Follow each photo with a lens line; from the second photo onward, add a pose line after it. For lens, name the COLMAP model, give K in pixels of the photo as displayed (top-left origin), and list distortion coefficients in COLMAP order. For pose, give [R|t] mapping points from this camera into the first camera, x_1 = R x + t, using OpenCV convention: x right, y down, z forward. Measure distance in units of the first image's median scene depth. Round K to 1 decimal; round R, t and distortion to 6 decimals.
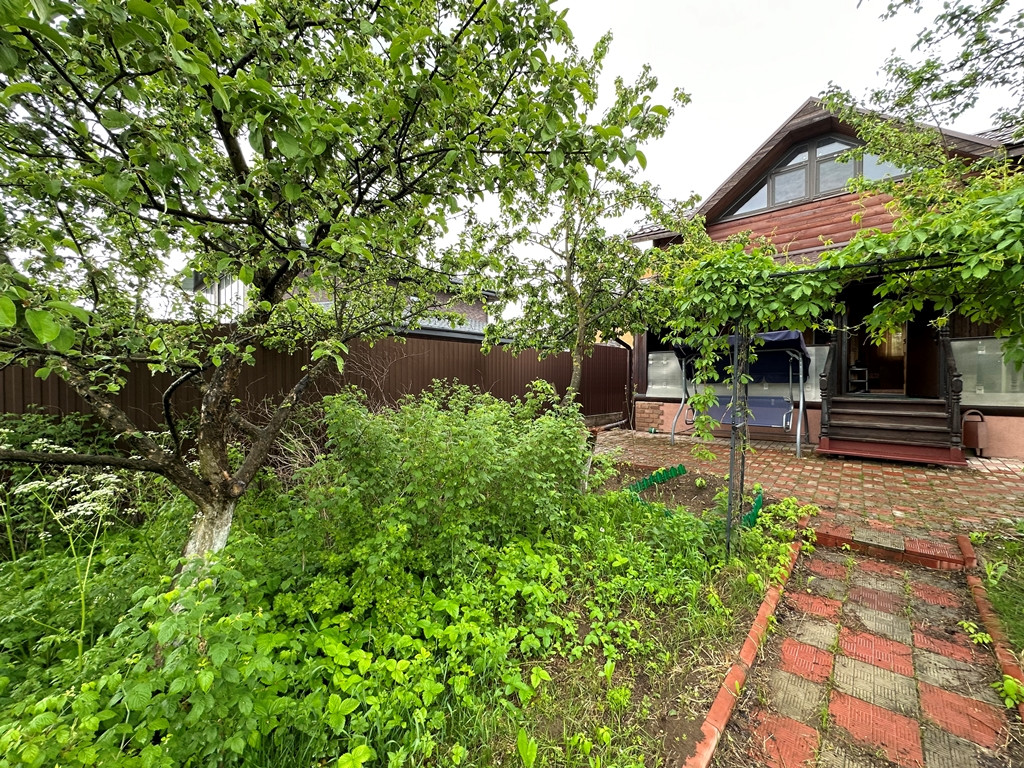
lens RADIAL K [[408.7, 0, 512.6], [0, 408.7, 384.6], [0, 0, 1]] dist [-0.000417, -0.000104]
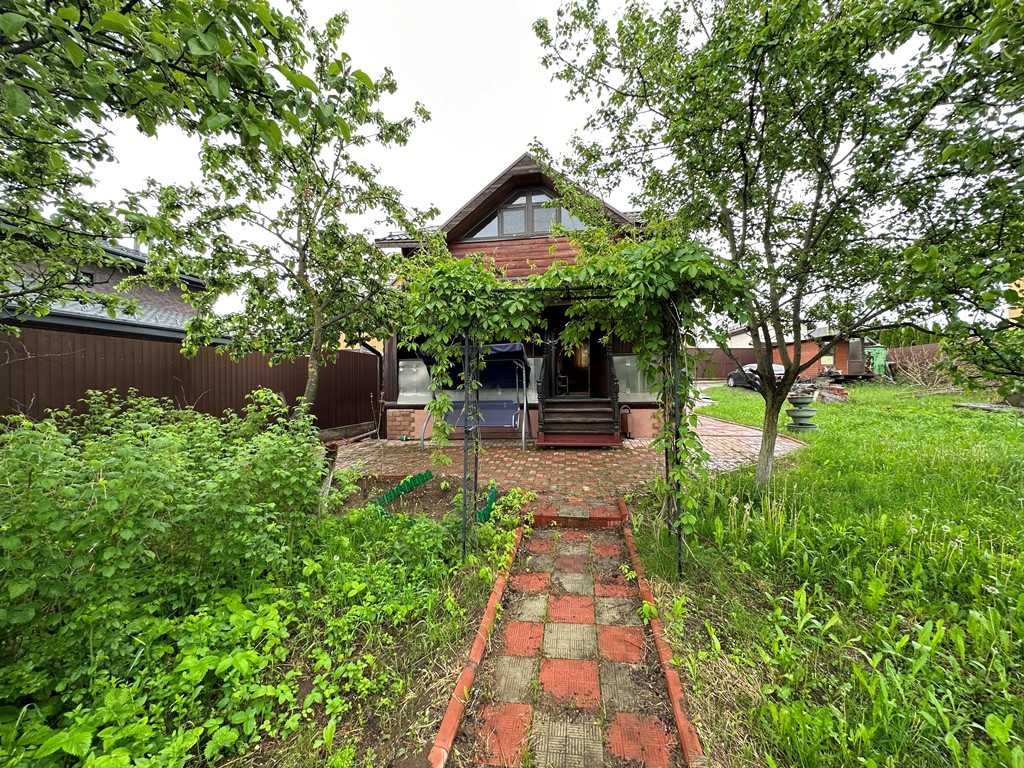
lens RADIAL K [[408.7, 0, 512.5], [0, 408.7, 385.1], [0, 0, 1]] dist [-0.000417, -0.000104]
pose [[0.838938, -0.011461, 0.544106, 0.060786], [0.021216, 0.999707, -0.011655, 0.001389], [-0.543813, 0.021322, 0.838936, 0.045033]]
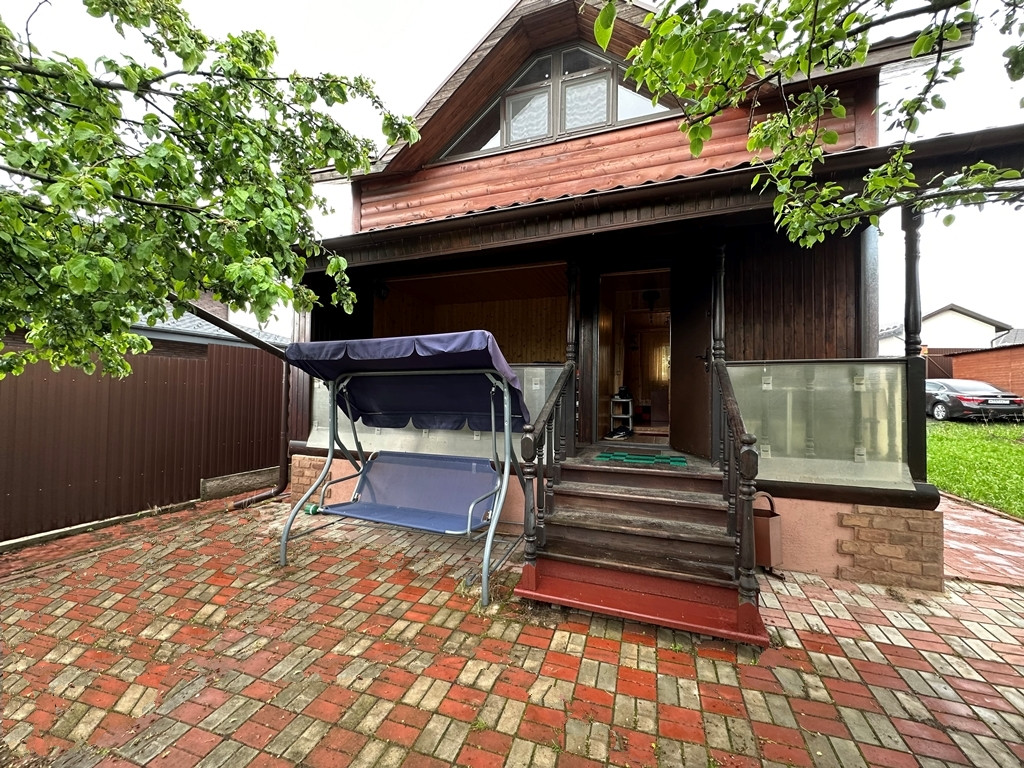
lens RADIAL K [[408.7, 0, 512.1], [0, 408.7, 383.9], [0, 0, 1]] dist [-0.000417, -0.000104]
pose [[0.932200, 0.016662, 0.361561, 1.028169], [-0.005496, 0.999476, -0.031891, -0.106284], [-0.361903, 0.027742, 0.931803, 1.009564]]
